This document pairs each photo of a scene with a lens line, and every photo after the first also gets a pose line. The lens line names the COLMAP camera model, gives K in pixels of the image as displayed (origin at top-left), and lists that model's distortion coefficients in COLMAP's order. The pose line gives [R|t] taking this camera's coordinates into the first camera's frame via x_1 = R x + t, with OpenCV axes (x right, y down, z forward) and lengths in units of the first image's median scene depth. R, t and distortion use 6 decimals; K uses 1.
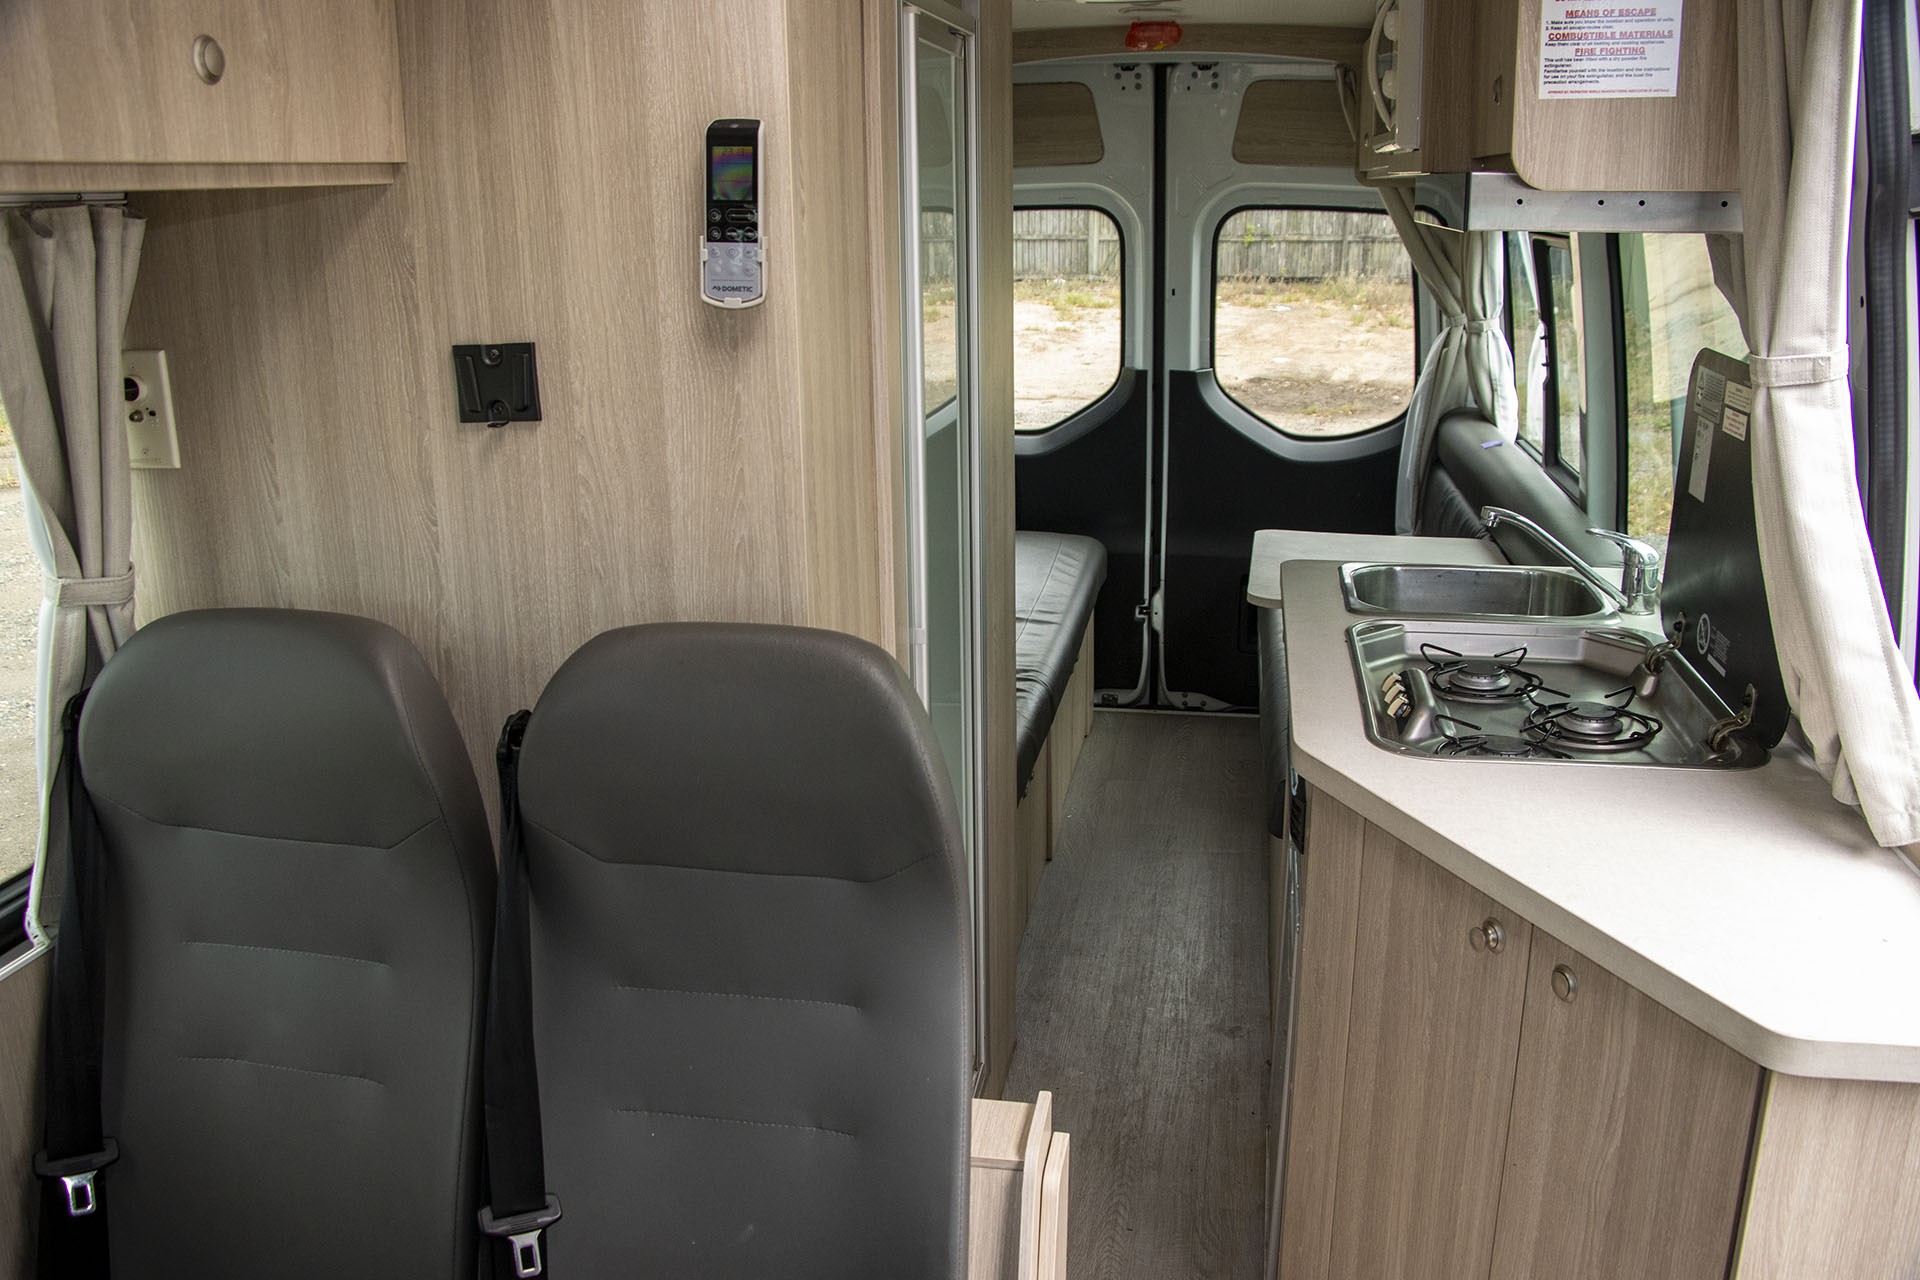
lens RADIAL K [[1641.1, 0, 960.0], [0, 1641.1, 640.0], [0, 0, 1]] dist [-0.133197, 0.013078]
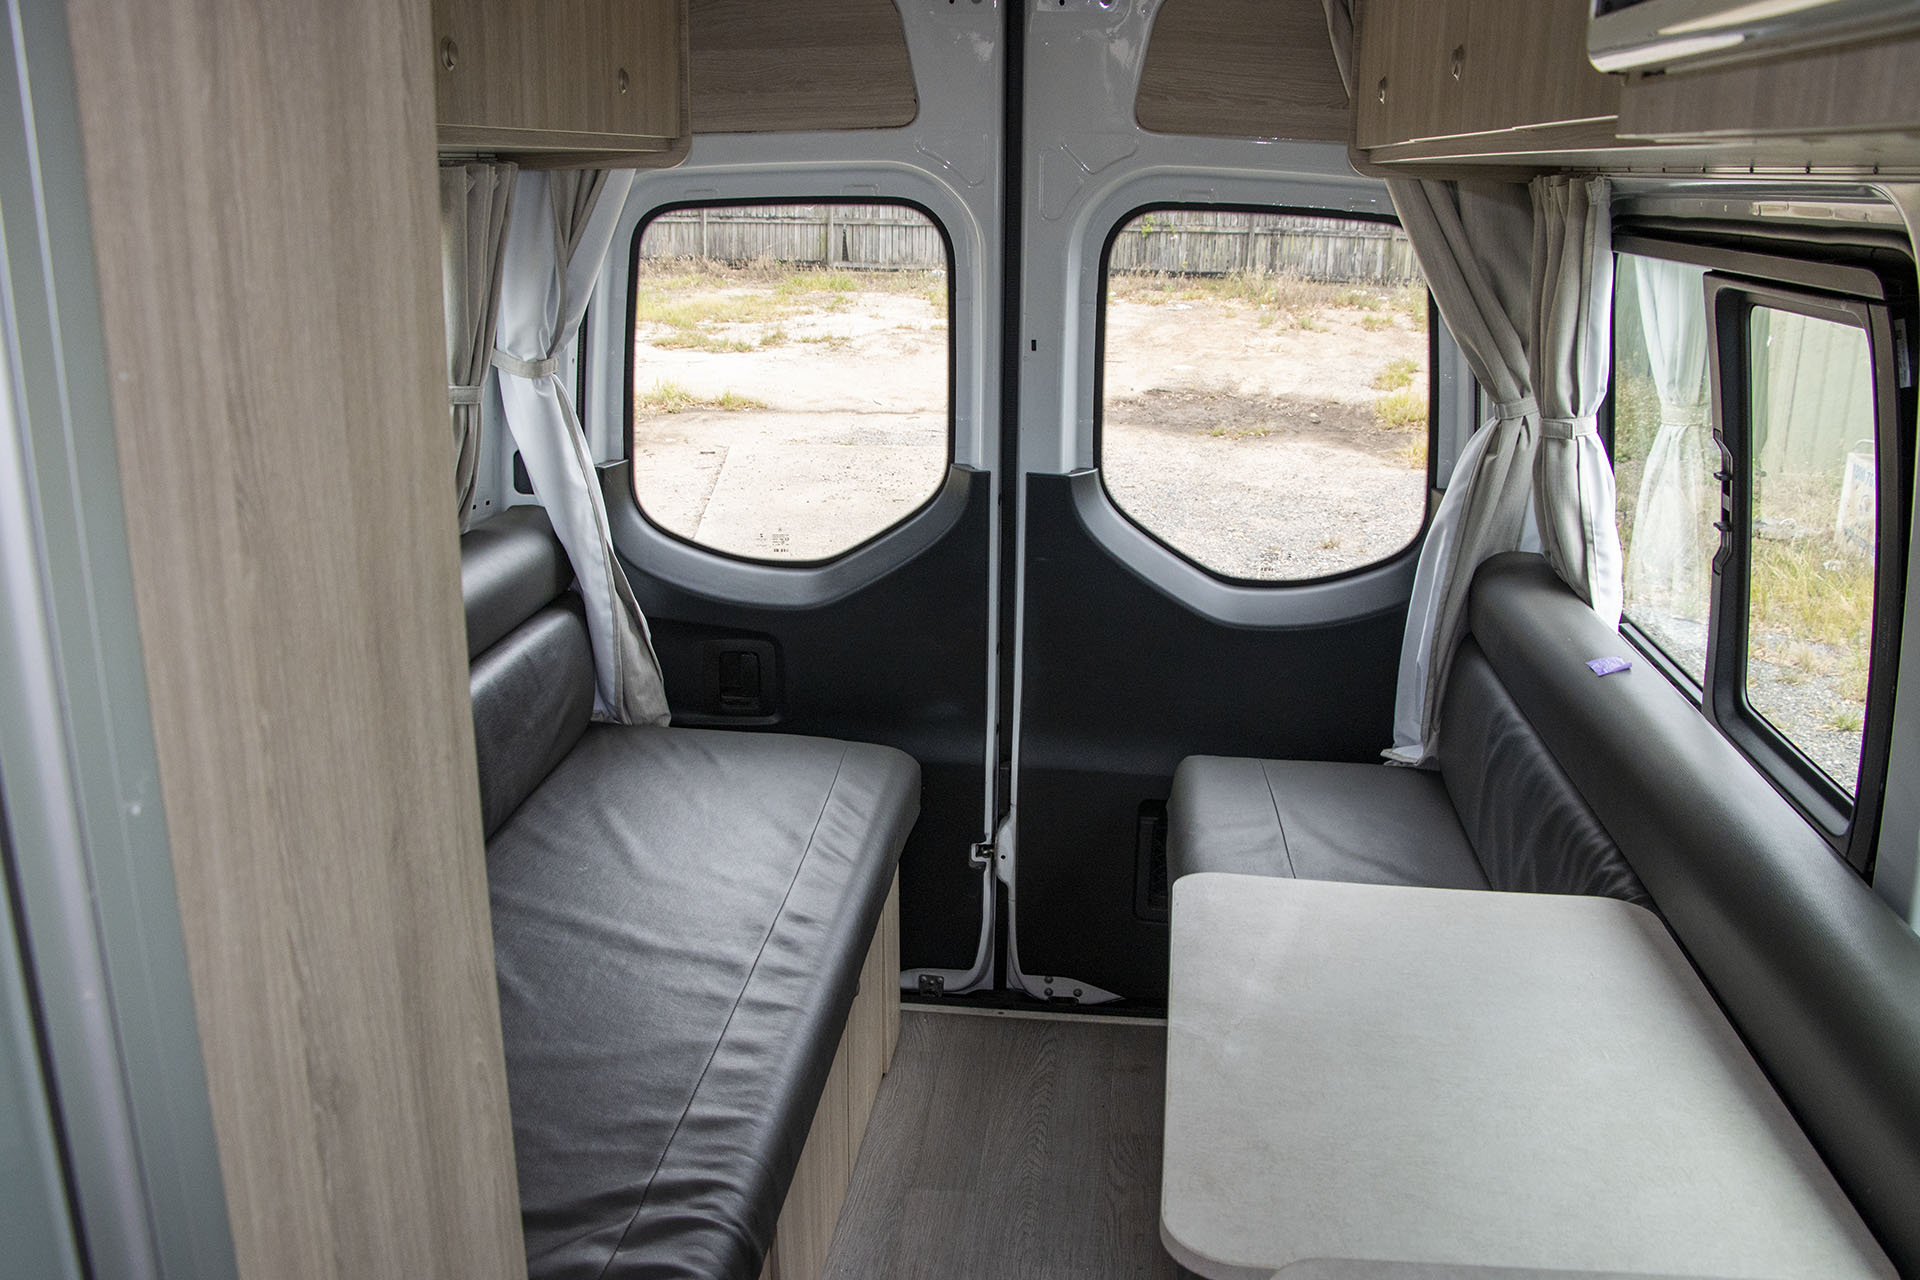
lens RADIAL K [[1641.1, 0, 960.0], [0, 1641.1, 640.0], [0, 0, 1]] dist [-0.133197, 0.013078]
pose [[0.997873, 0.005991, 0.064907, 0.062728], [-0.006737, 0.999914, 0.011287, -0.106978], [-0.064834, -0.011700, 0.997827, 0.382525]]
